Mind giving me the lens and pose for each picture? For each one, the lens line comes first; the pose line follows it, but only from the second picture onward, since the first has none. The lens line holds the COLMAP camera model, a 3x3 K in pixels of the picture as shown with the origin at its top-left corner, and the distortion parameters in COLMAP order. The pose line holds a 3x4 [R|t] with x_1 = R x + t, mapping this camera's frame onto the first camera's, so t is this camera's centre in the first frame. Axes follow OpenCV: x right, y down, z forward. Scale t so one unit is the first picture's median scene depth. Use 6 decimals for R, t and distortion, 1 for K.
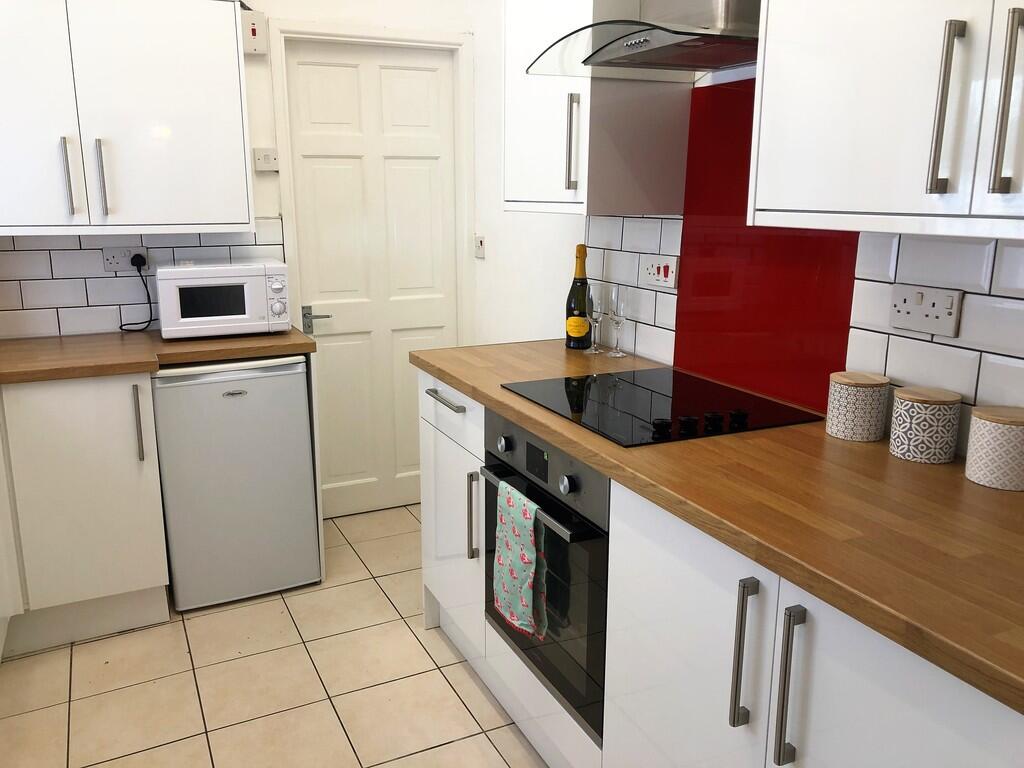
lens RADIAL K [[839.4, 0, 512.0], [0, 839.4, 384.0], [0, 0, 1]] dist [0.100217, -0.002077]
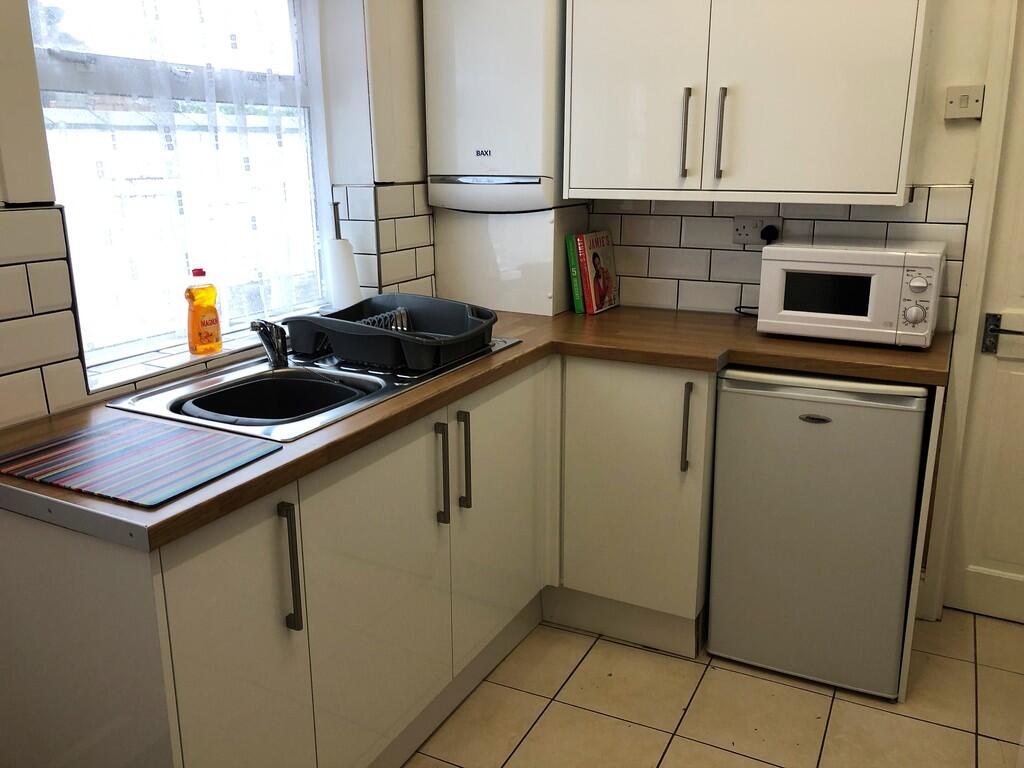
lens RADIAL K [[852.8, 0, 511.4], [0, 852.8, 379.4], [0, 0, 1]] dist [0.011648, 0.011681]
pose [[0.596765, 0.211655, -0.773999, 0.088265], [-0.185354, 0.974859, 0.123671, -0.064366], [0.780715, 0.069661, 0.620992, 0.309055]]
